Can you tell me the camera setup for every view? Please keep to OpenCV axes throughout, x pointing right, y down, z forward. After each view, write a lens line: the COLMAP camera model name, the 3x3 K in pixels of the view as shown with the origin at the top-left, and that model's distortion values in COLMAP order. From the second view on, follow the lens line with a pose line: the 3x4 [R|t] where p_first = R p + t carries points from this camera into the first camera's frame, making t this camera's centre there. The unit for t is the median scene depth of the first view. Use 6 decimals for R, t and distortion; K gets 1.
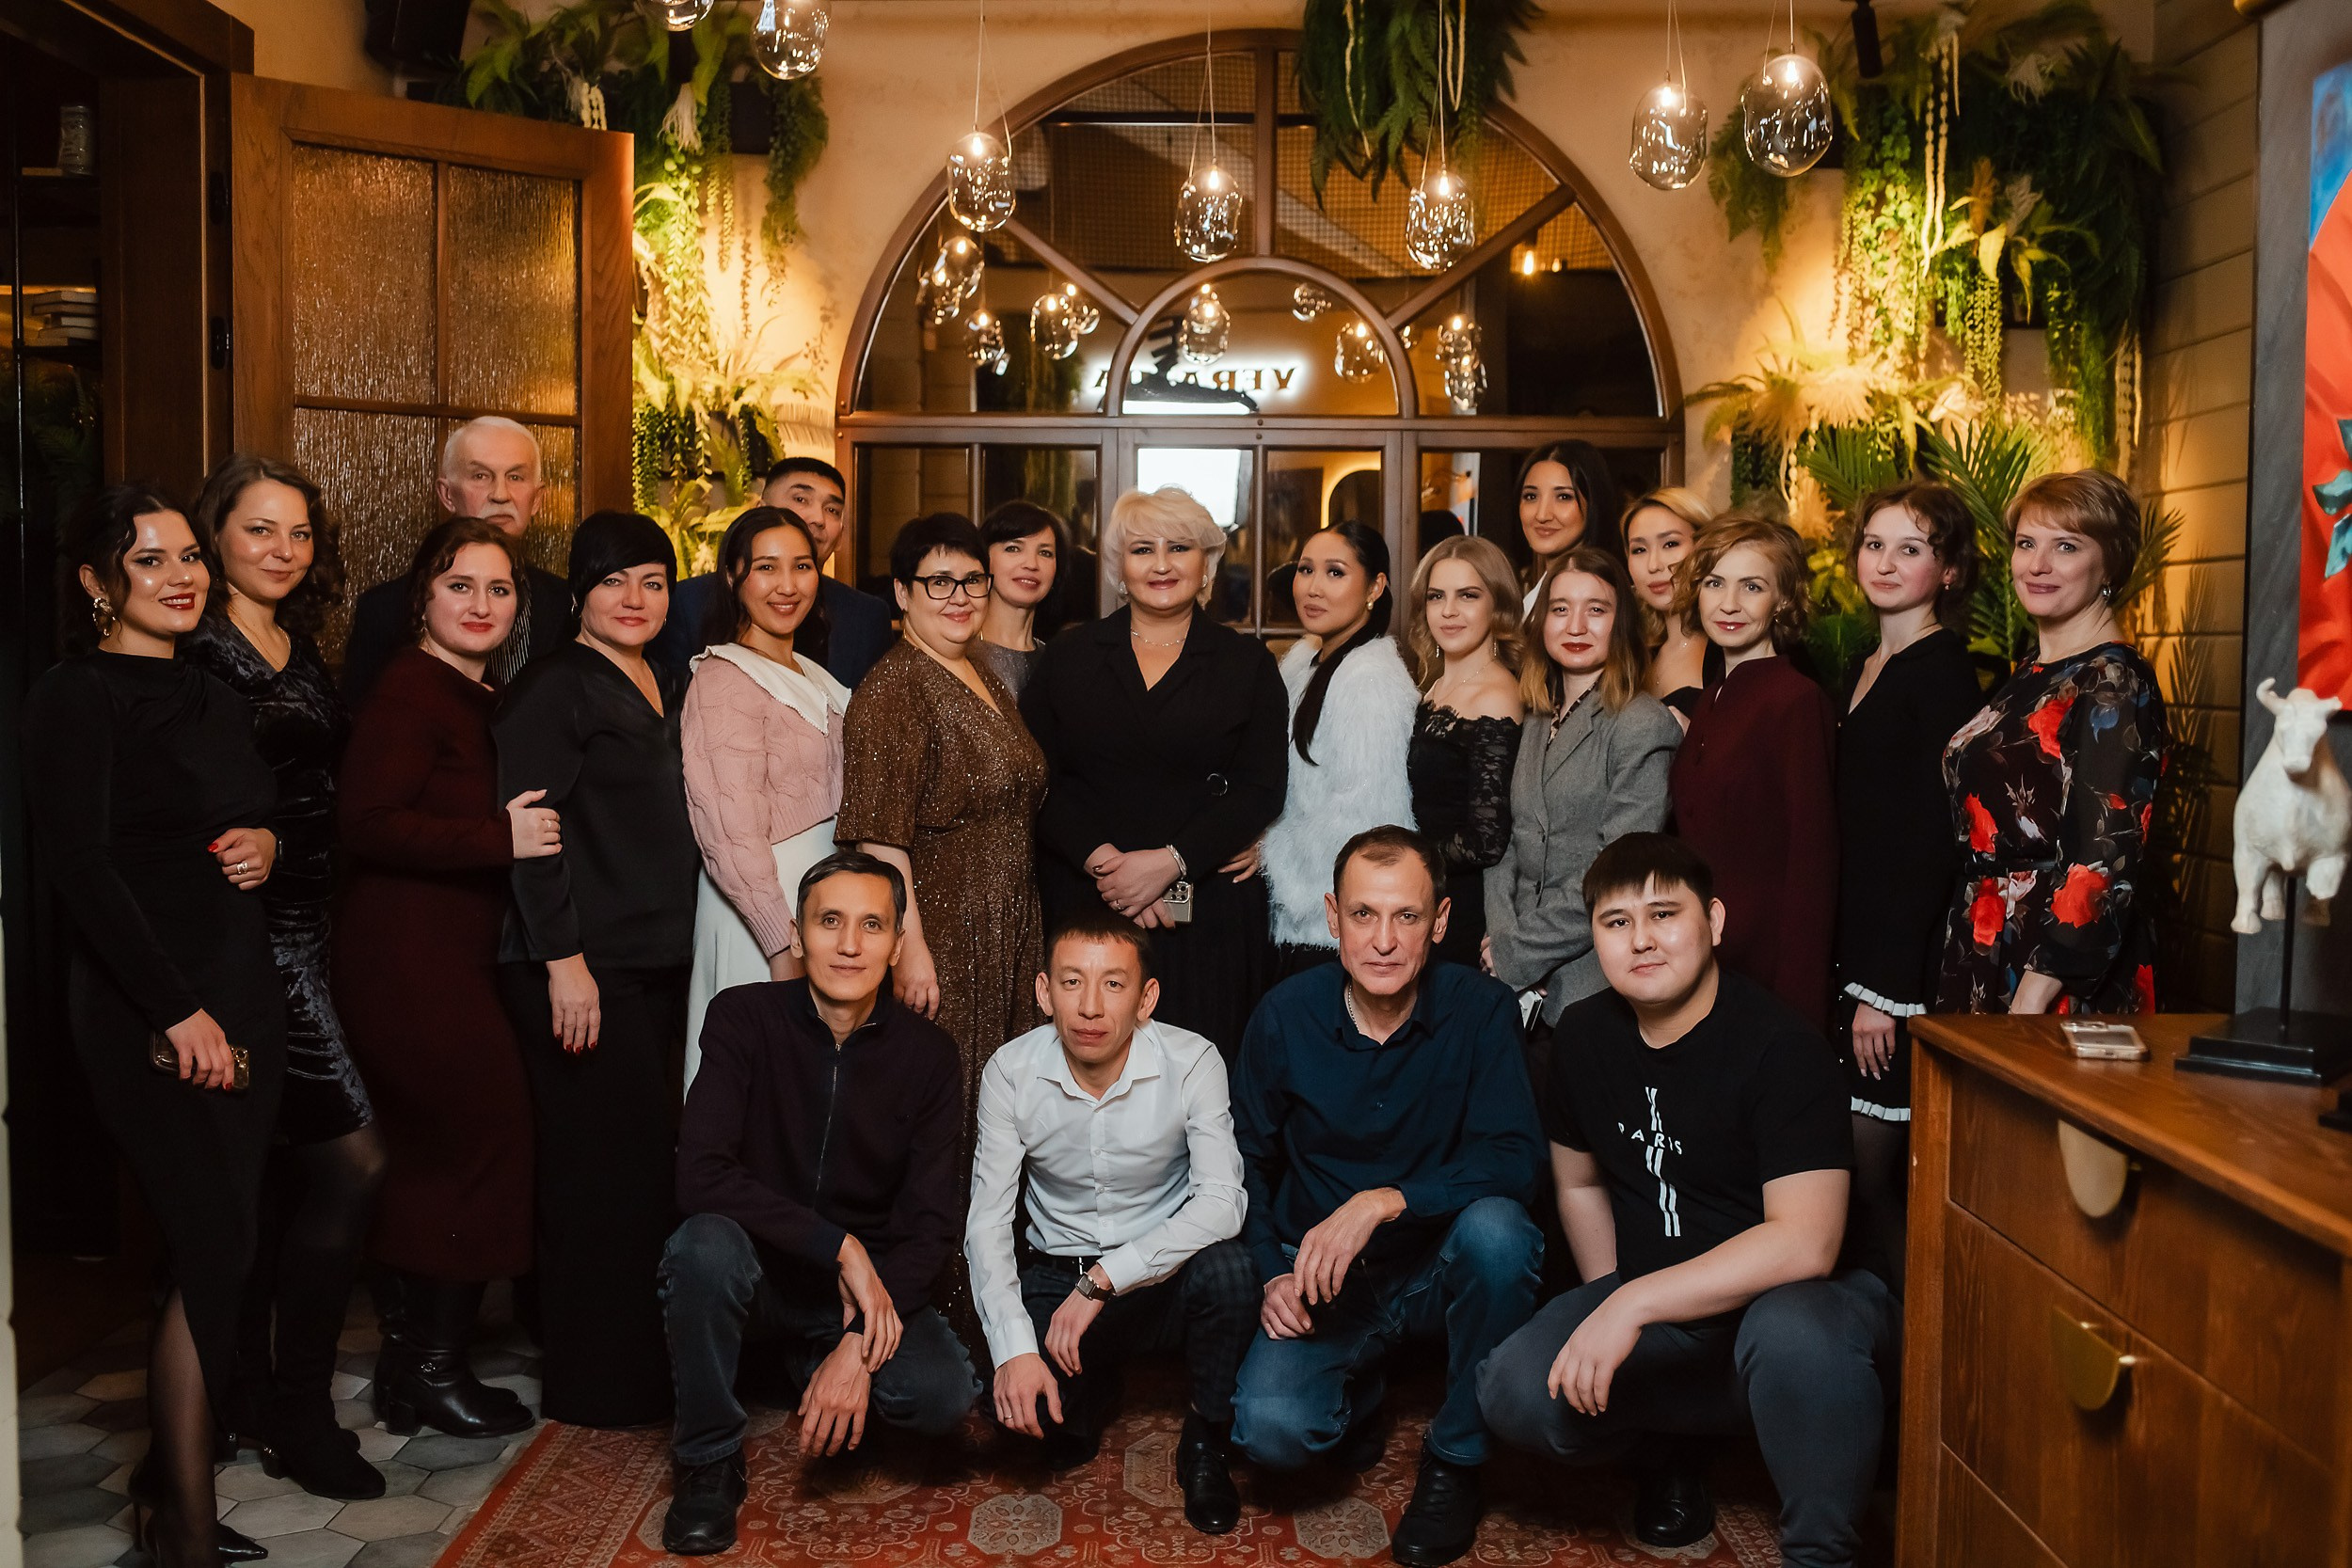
lens RADIAL K [[2301.2, 0, 1174.4], [0, 2301.2, 786.9], [0, 0, 1]] dist [-0.012830, 0.000000]
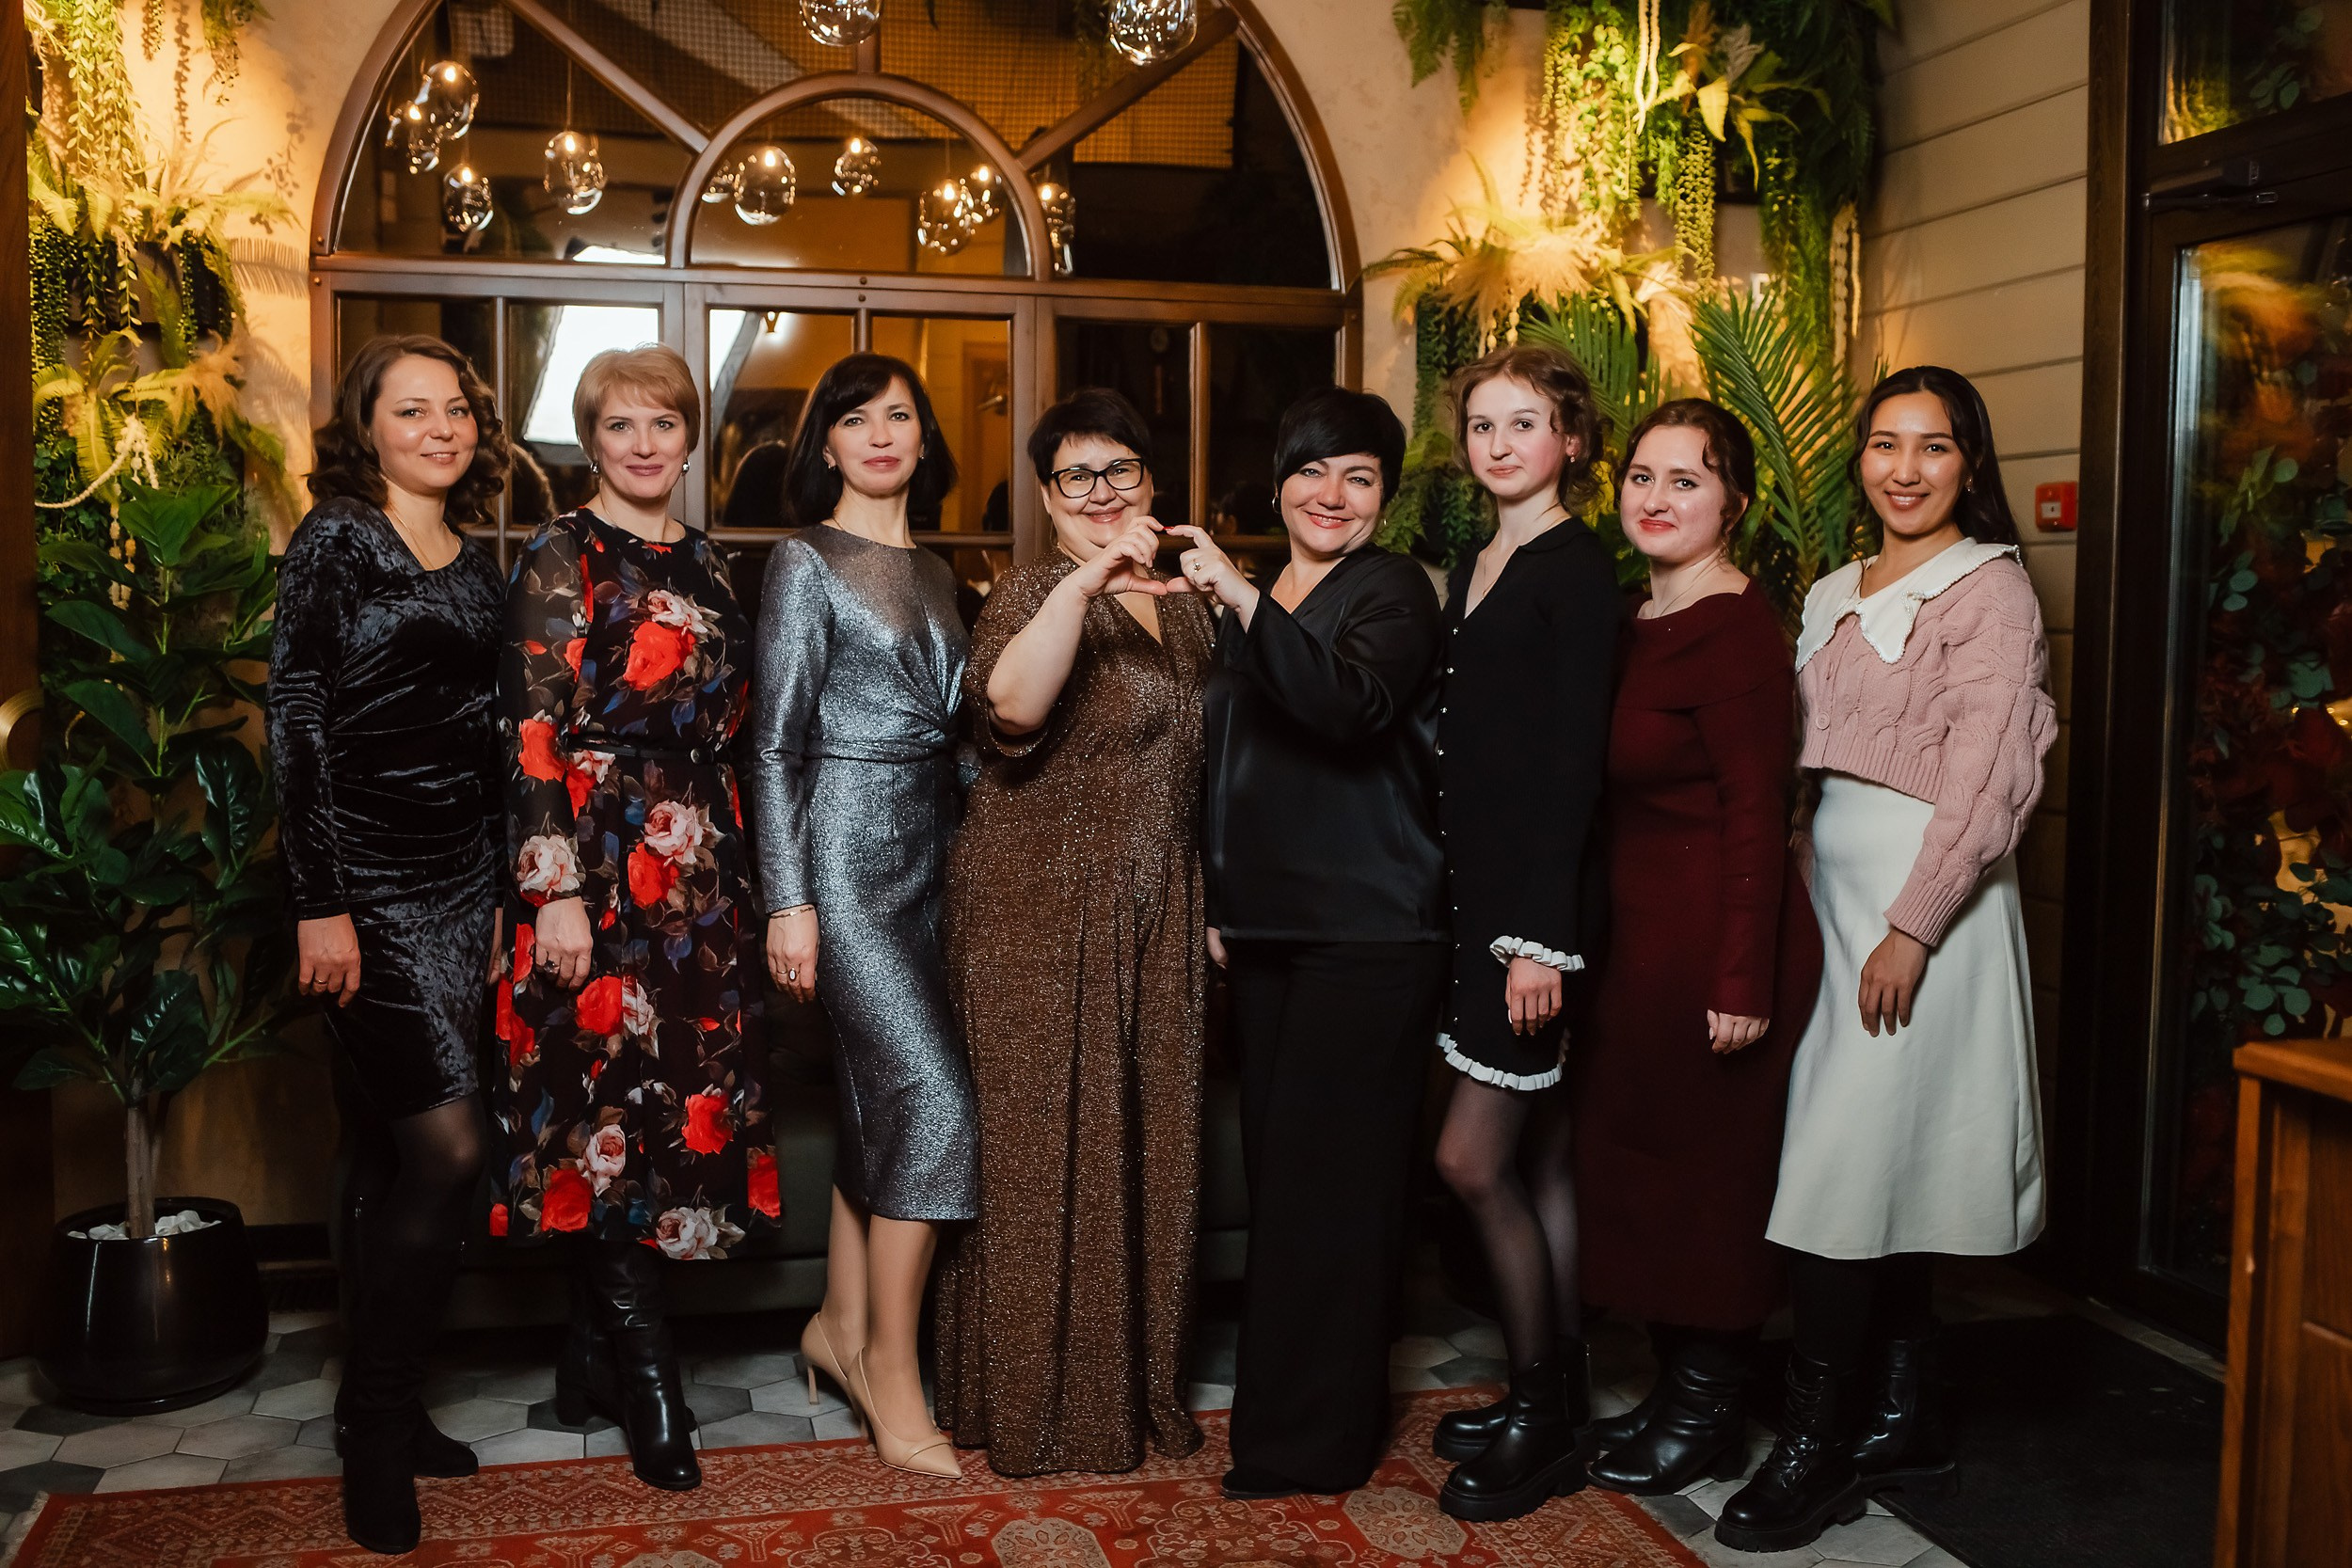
lens RADIAL K [[2301.2, 0, 1196.2], [0, 2301.2, 797.3], [0, 0, 1]] dist [-0.012830, 0.000000]
pose [[0.970743, -0.018656, 0.239394, -0.050017], [0.010263, 0.999290, 0.036259, -0.003854], [-0.239901, -0.032741, 0.970245, 0.185742]]
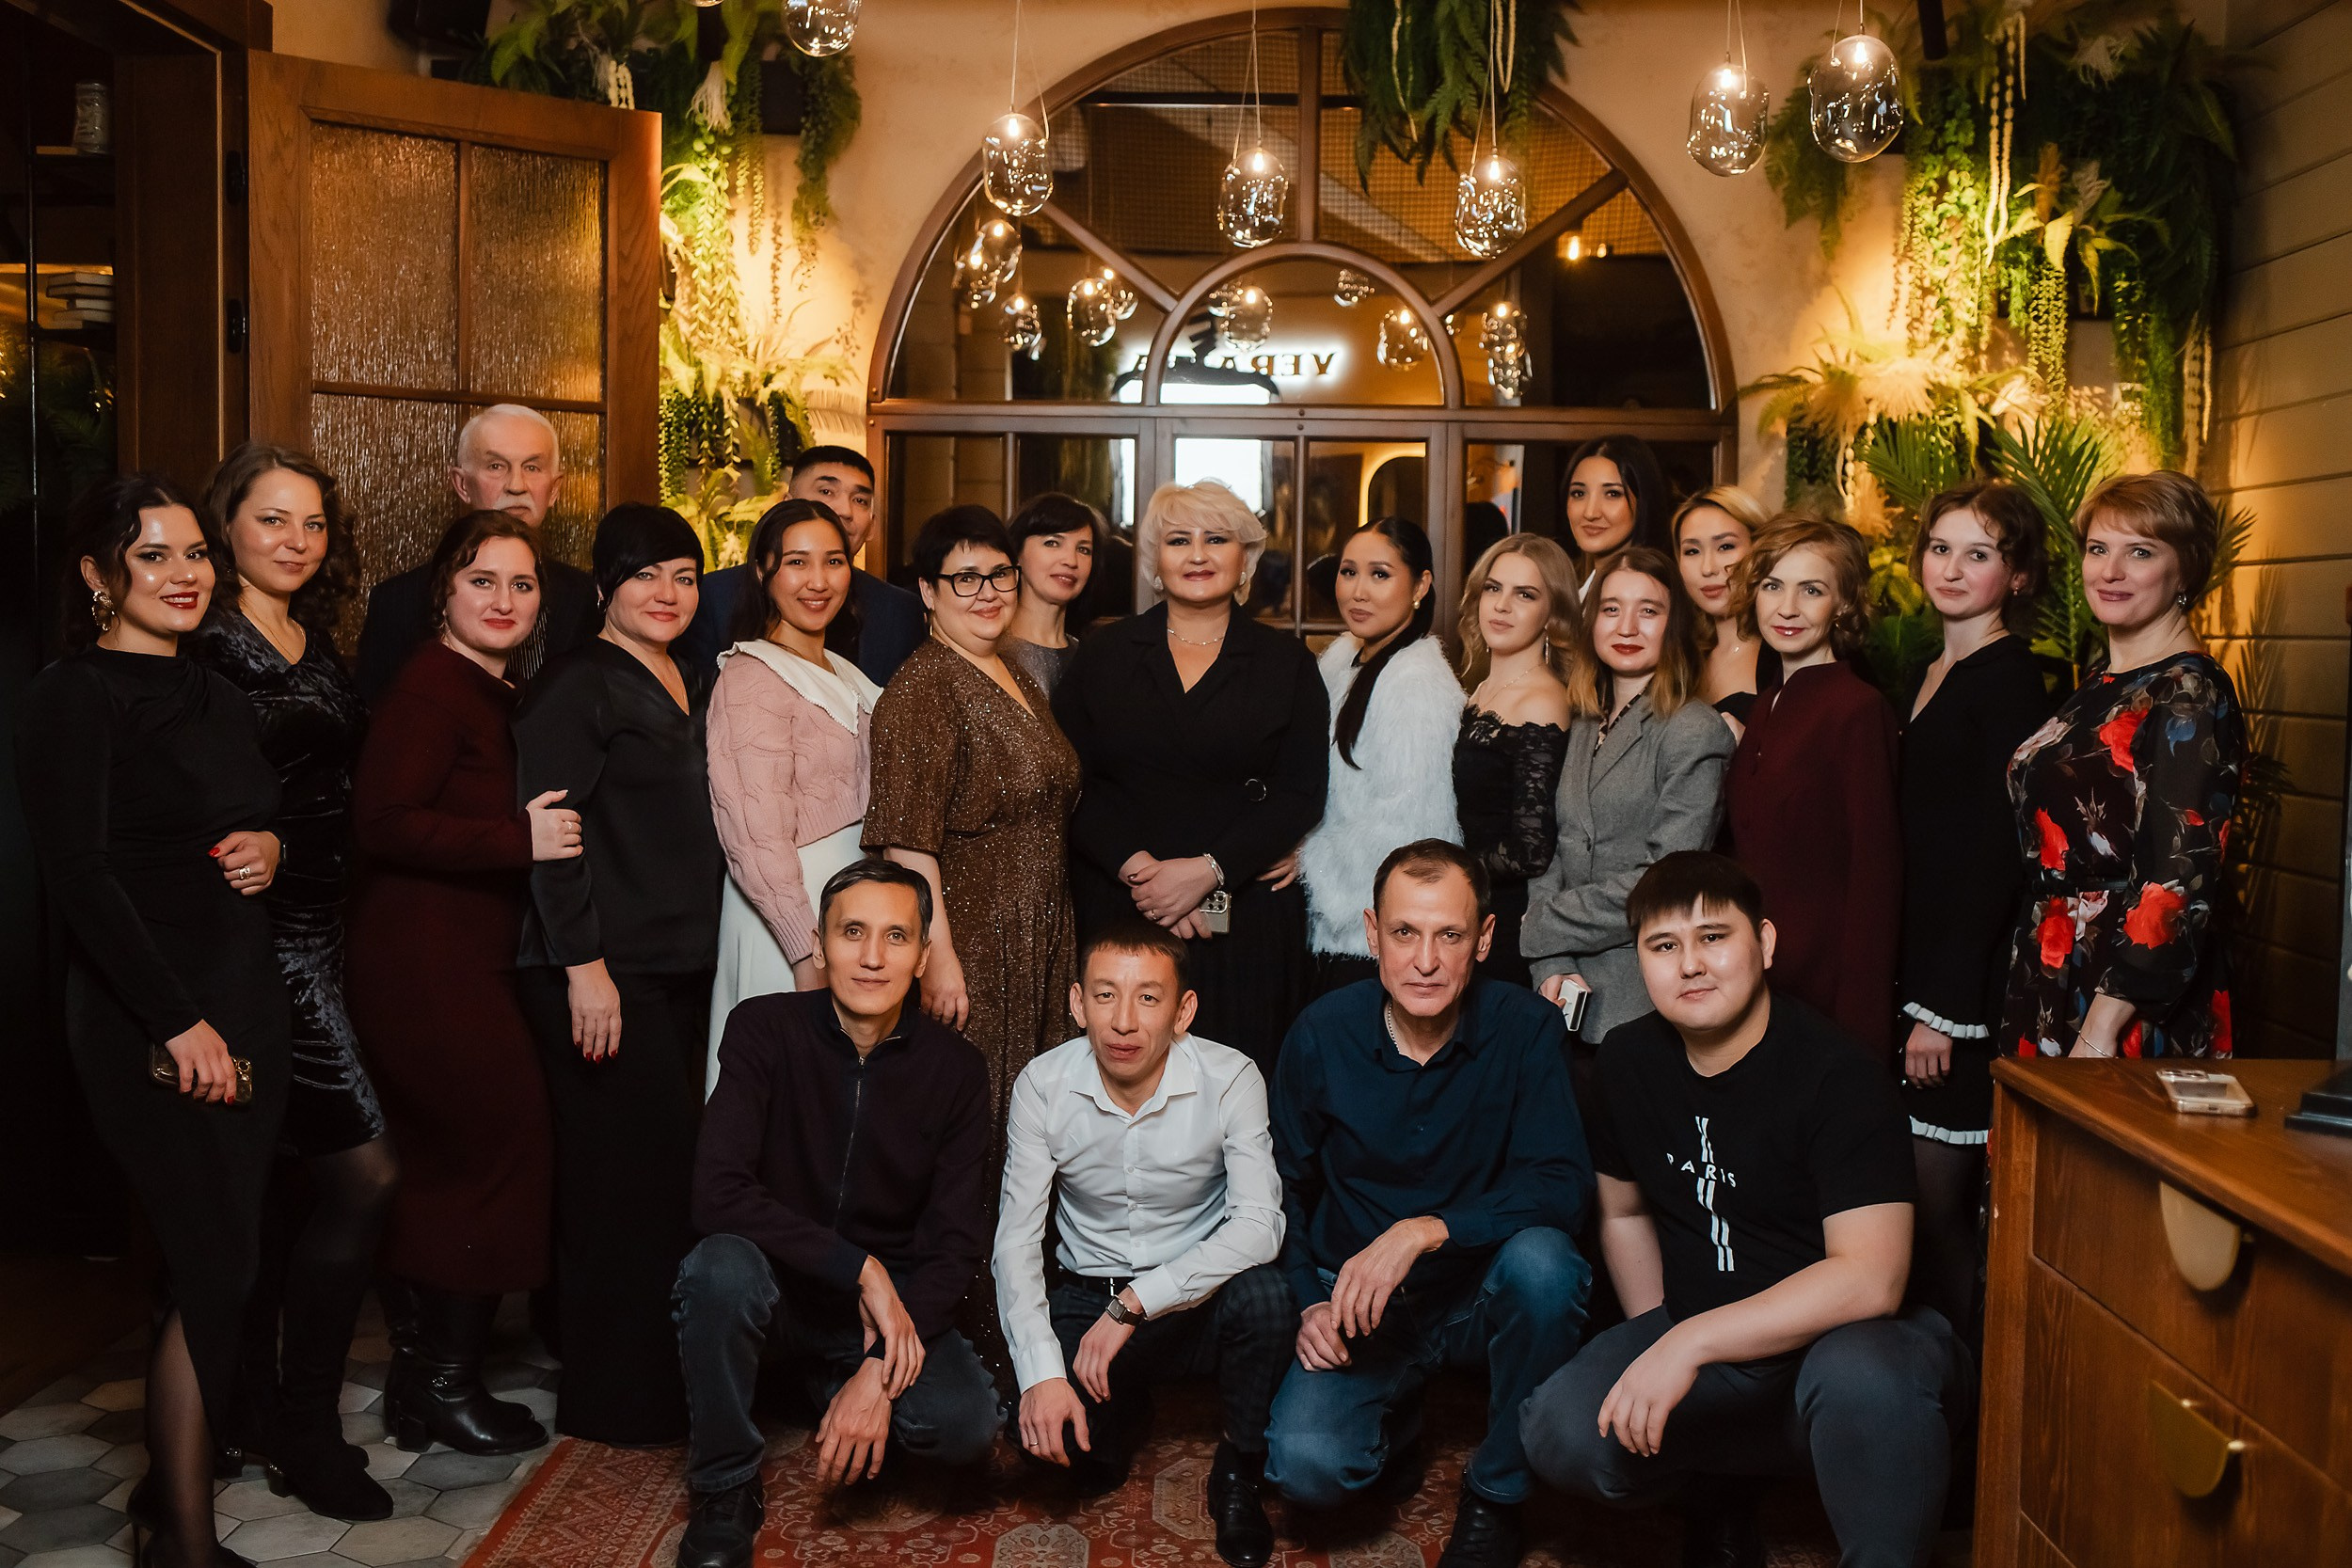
lens RADIAL K [[2301.2, 0, 1178.1], [0, 2301.2, 793.7], [0, 0, 1]] dist [-0.012830, 0.000000]
pose [[0.999878, 0.007663, -0.013624, -0.000401], [-0.007525, 0.999920, 0.010128, -0.006601], [0.013700, -0.010024, 0.999856, 0.023600]]
